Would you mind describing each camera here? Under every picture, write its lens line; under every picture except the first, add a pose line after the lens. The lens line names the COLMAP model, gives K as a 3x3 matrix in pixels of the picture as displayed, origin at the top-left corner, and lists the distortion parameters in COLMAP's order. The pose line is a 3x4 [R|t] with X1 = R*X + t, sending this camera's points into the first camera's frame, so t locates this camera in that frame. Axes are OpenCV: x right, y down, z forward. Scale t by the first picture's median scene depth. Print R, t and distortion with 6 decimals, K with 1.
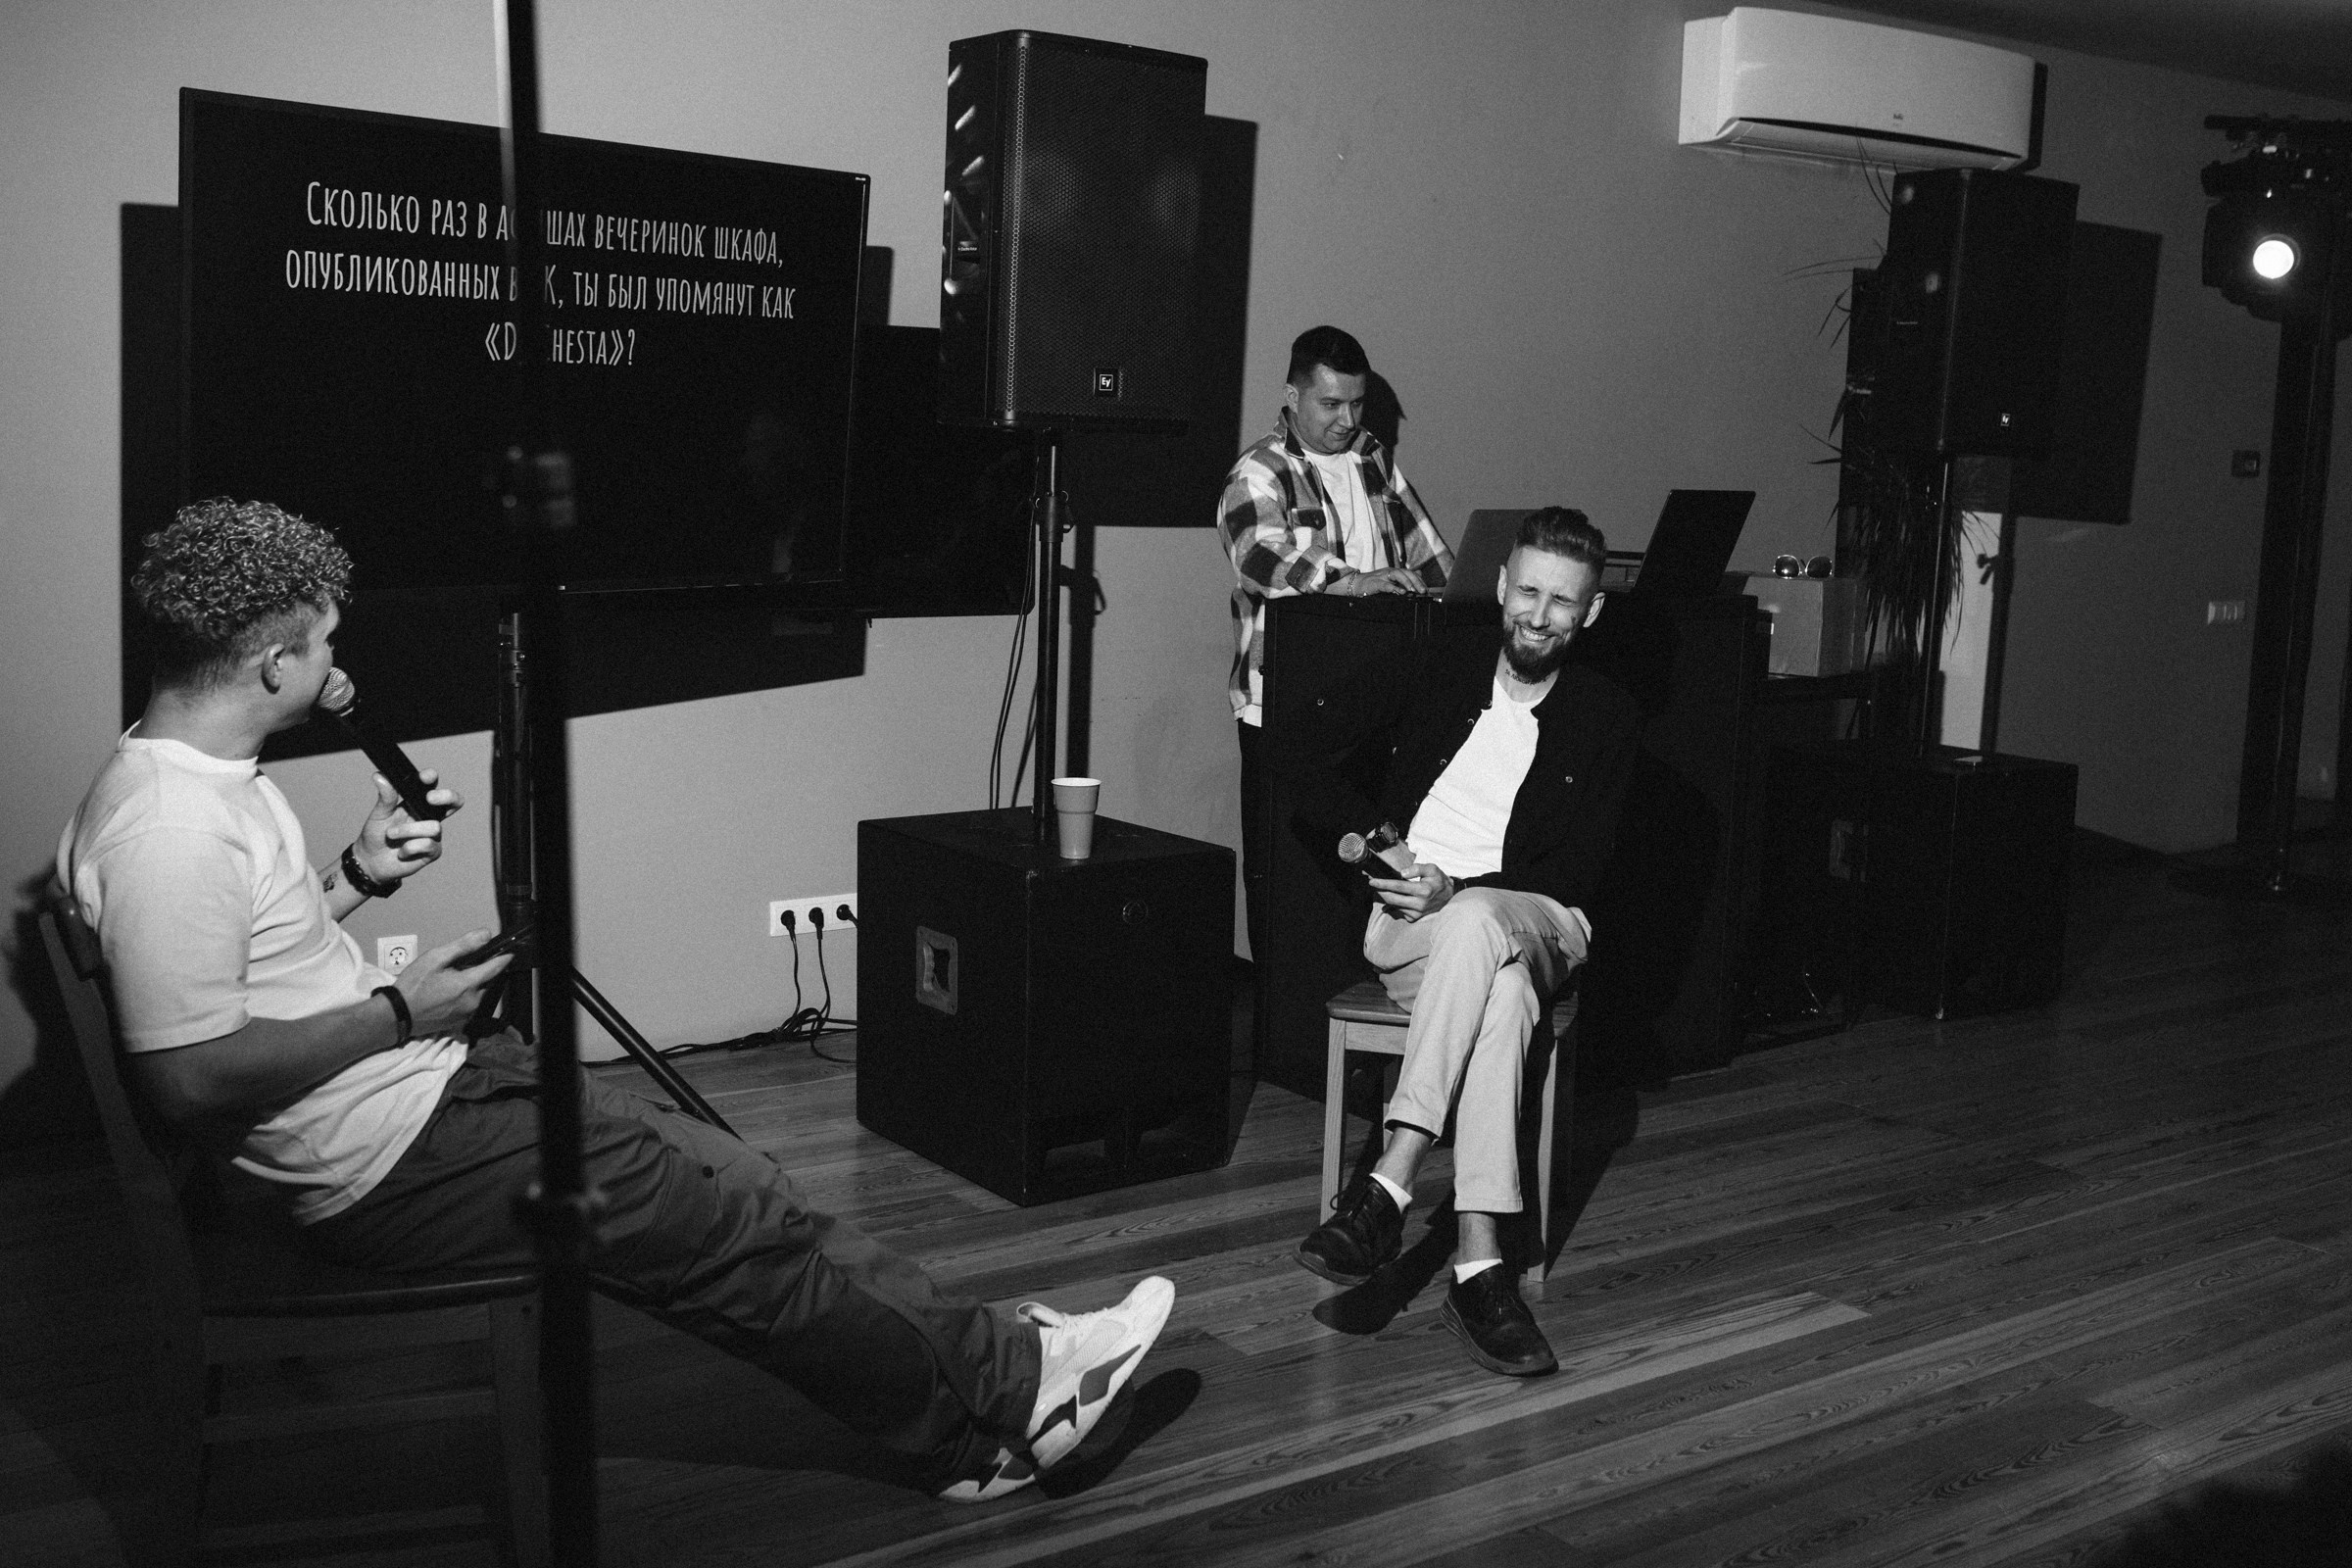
lens RADIAL K [[2262.0, 0, 1177.6], [0, 2262.0, 788.9], [0, 0, 1]] dist [0.005075, 0.000000]
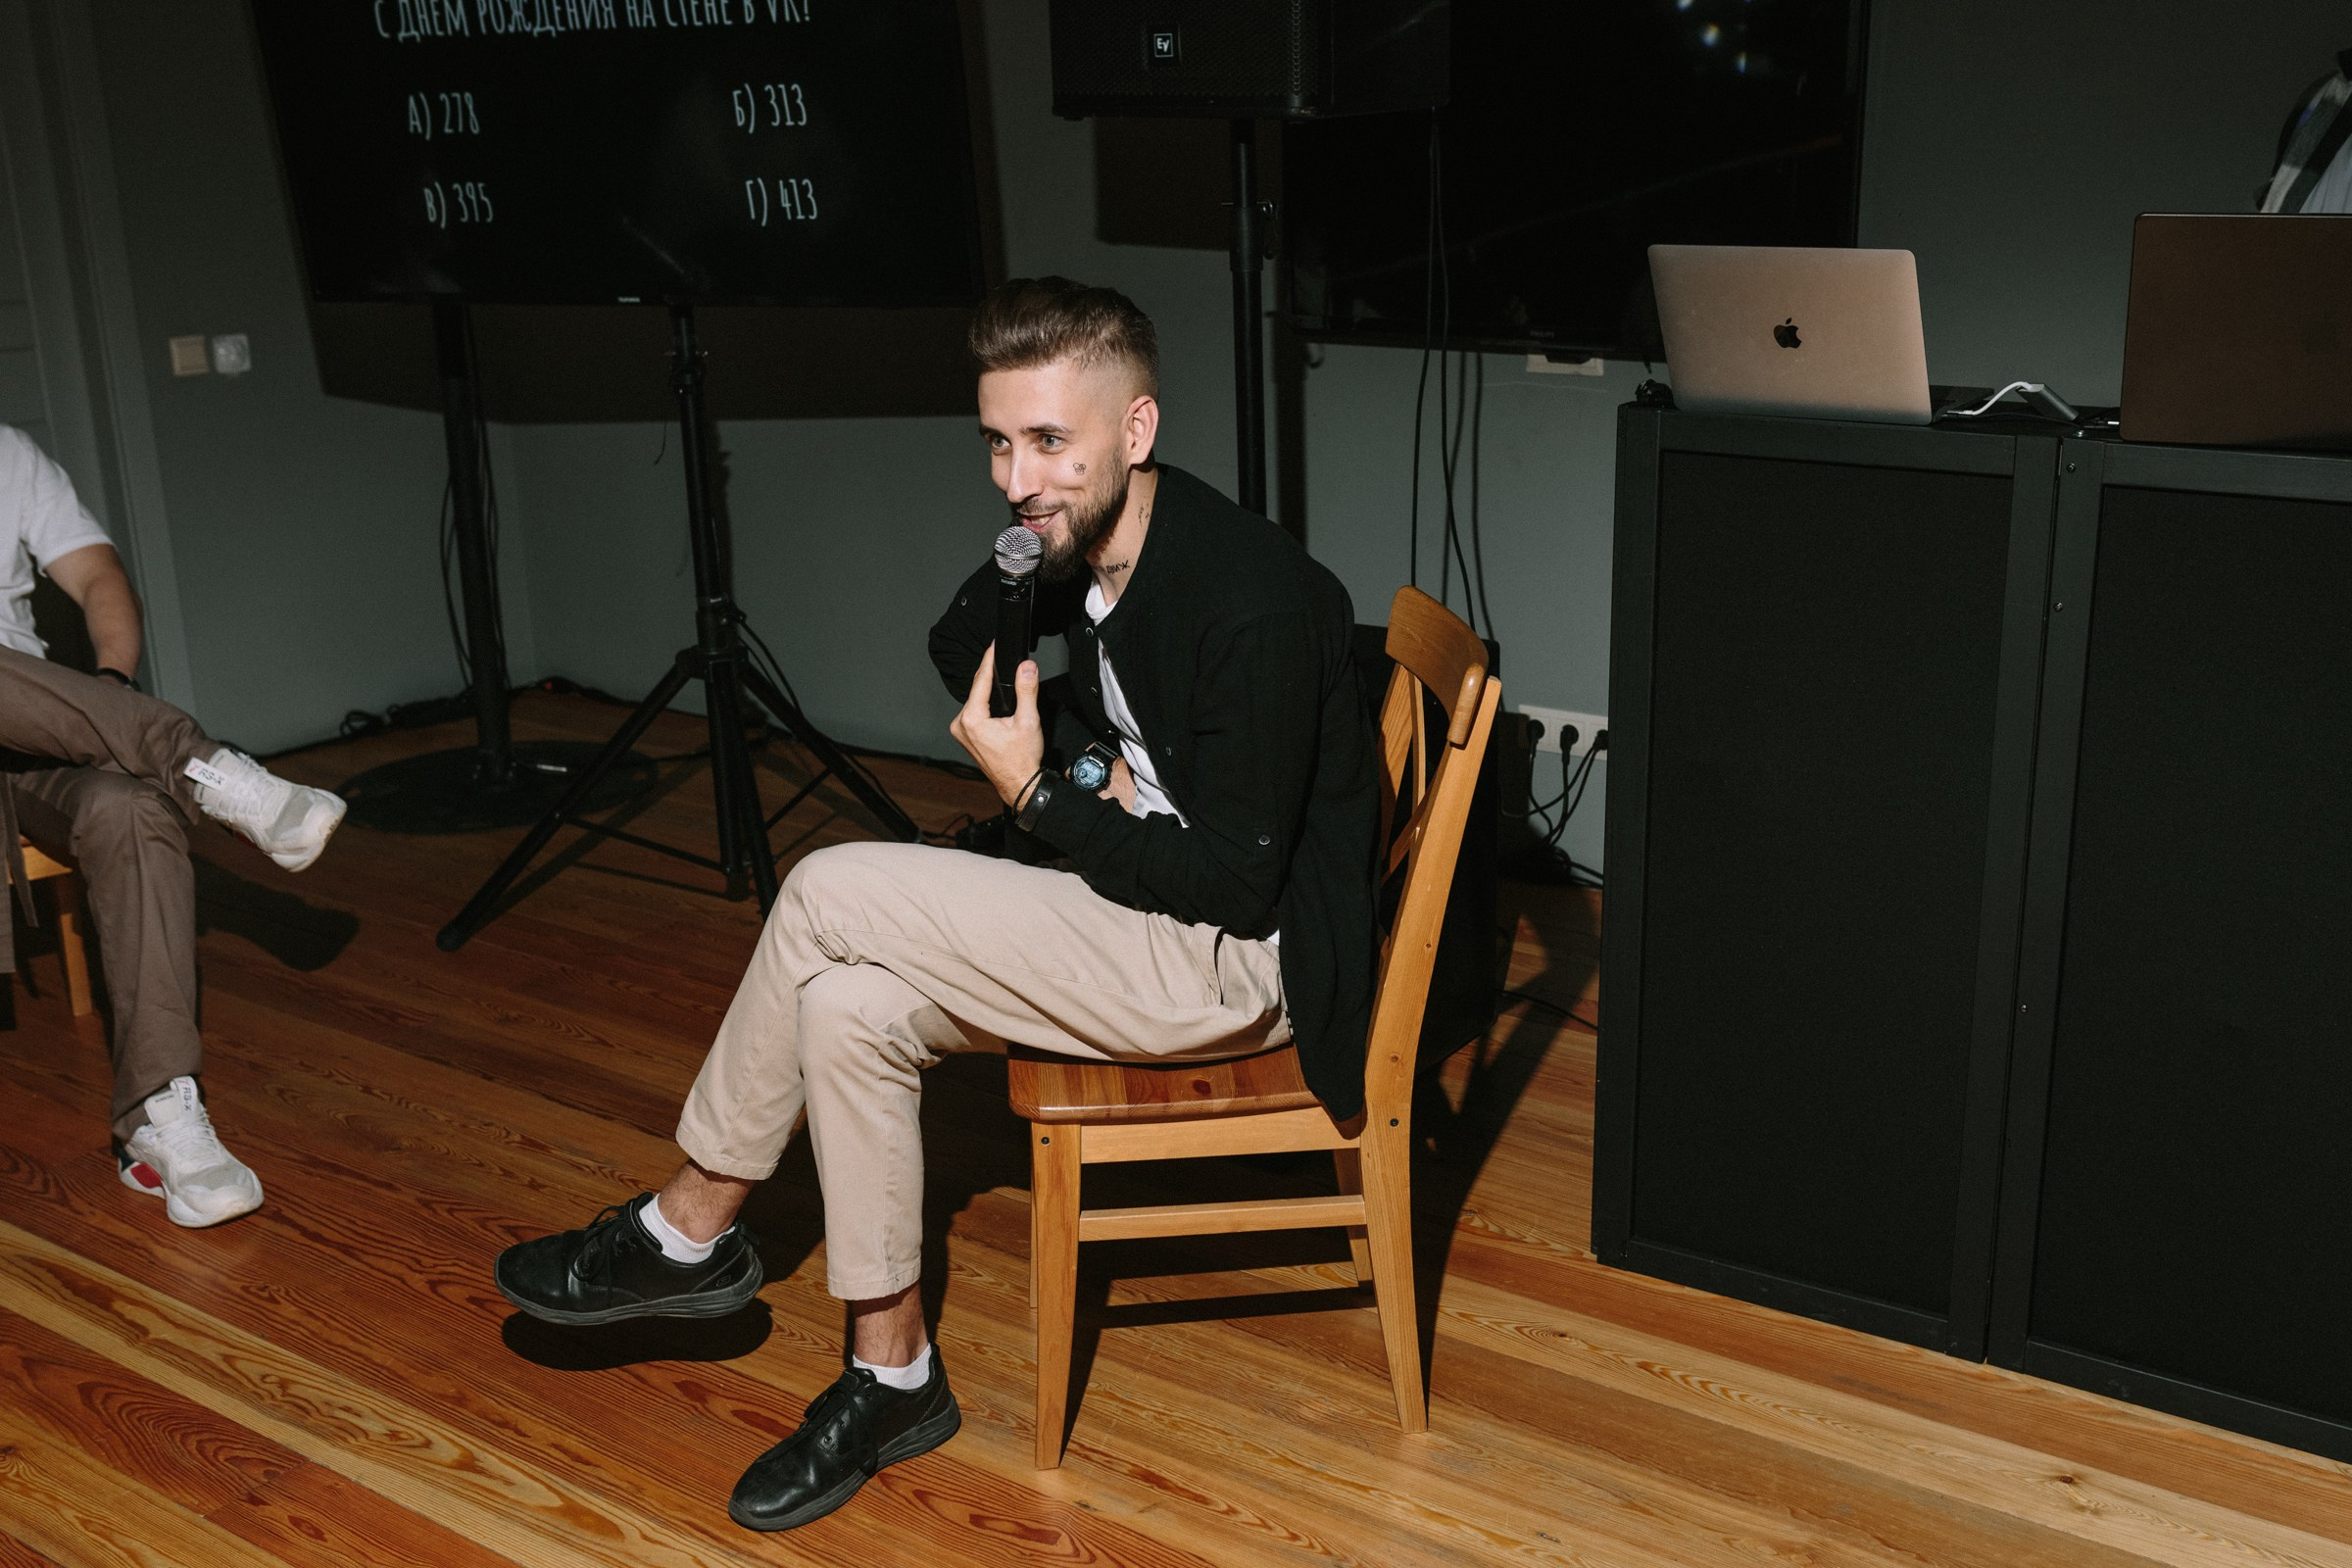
lens RADIAL K [[2262.0, 0, 1179.0], [0, 2262.0, 775.6], [0, 0, 1]] dist [0.005075, 0.000000]
pose [[0.371545, 0.219556, -0.902080, 0.840159], [-0.117912, 0.974926, 0.188721, -0.115882], [0.920897, 0.036247, 0.388118, 0.939122]]
